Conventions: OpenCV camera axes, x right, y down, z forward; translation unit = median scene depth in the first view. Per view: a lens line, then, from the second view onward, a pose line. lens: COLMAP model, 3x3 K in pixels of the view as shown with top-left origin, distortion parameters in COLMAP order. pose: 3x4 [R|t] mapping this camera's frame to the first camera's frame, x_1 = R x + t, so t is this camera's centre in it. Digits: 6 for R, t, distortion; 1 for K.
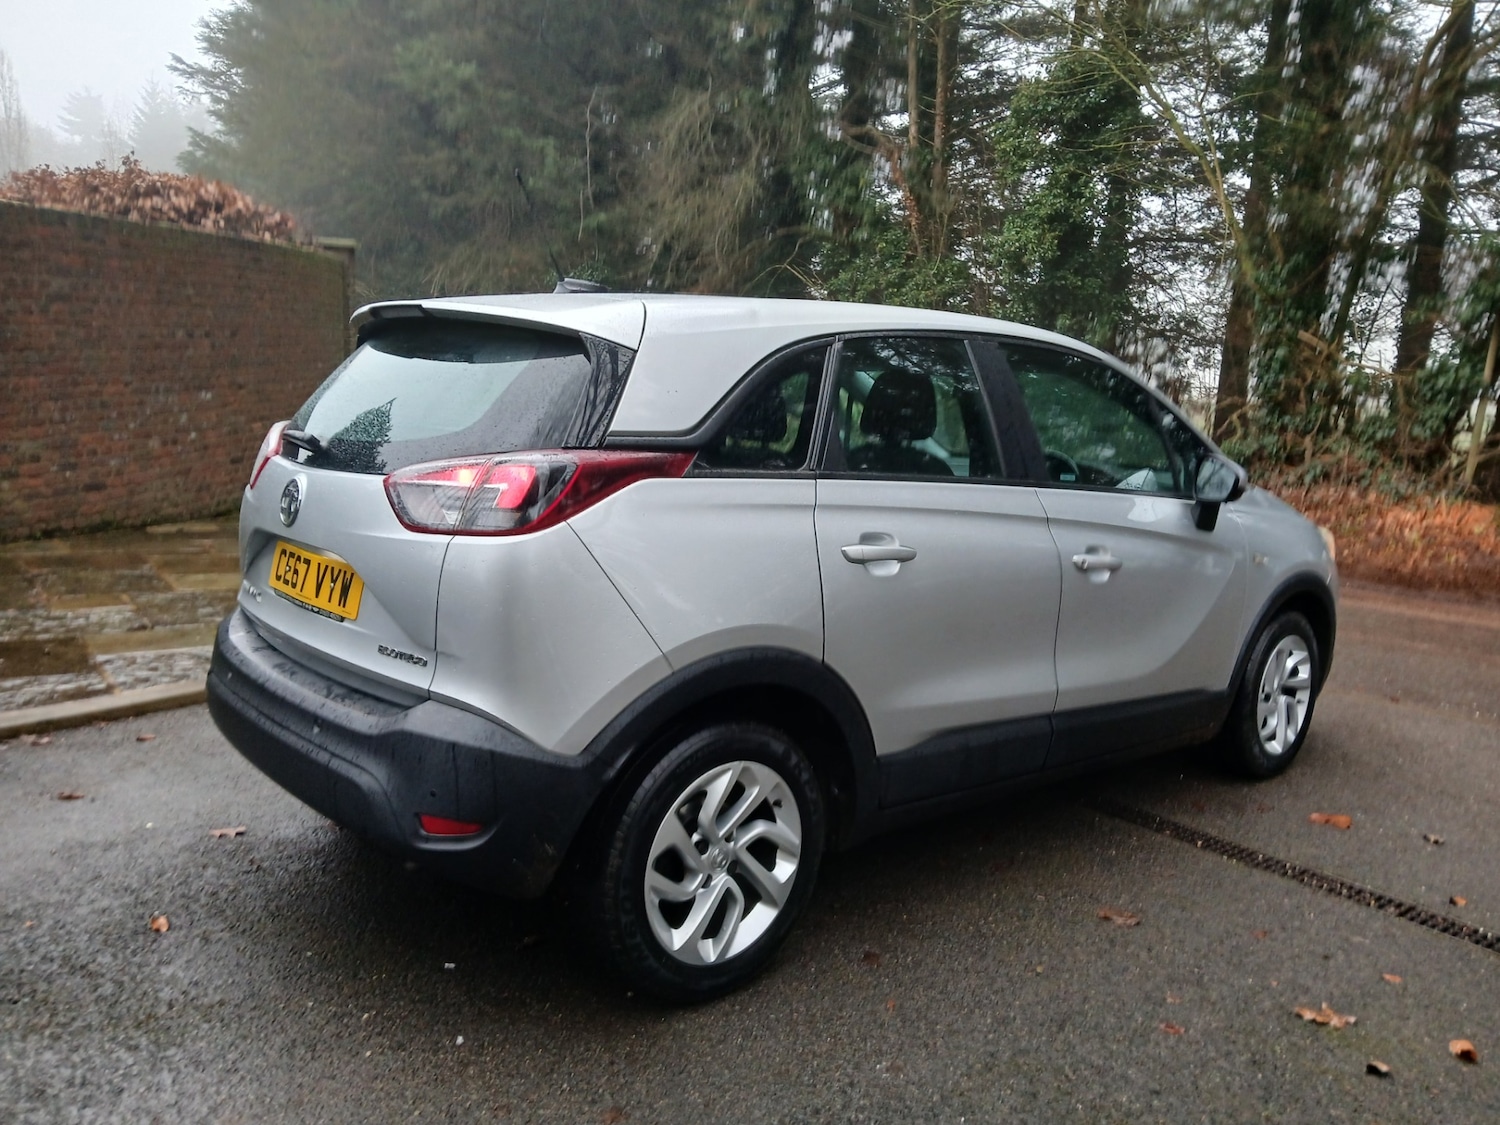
lens RADIAL K [[1170.1, 0, 772.4], [0, 1170.1, 539.7], [0, 0, 1]] dist [0.046634, -0.105985]
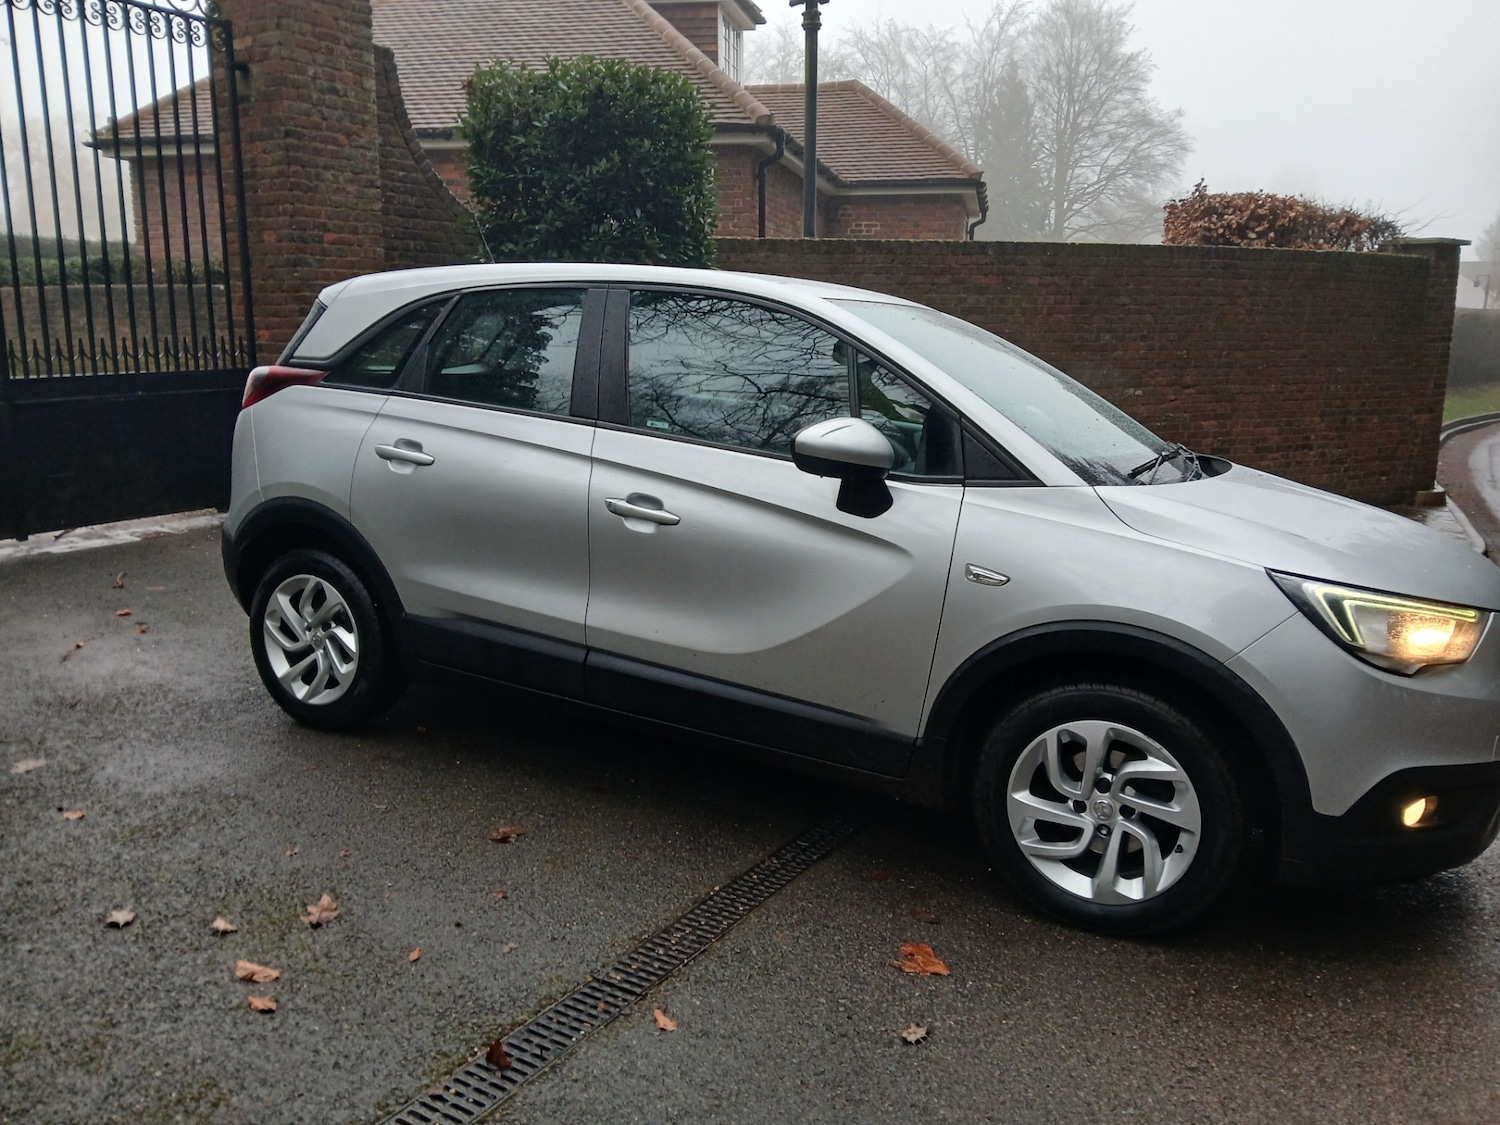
lens RADIAL K [[1170.1, 0, 772.4], [0, 1170.1, 539.7], [0, 0, 1]] dist [0.046634, -0.105985]
pose [[0.362819, 0.127282, -0.923126, 1.060501], [-0.149896, 0.985699, 0.076996, -0.041927], [0.919725, 0.110437, 0.376709, 0.644624]]
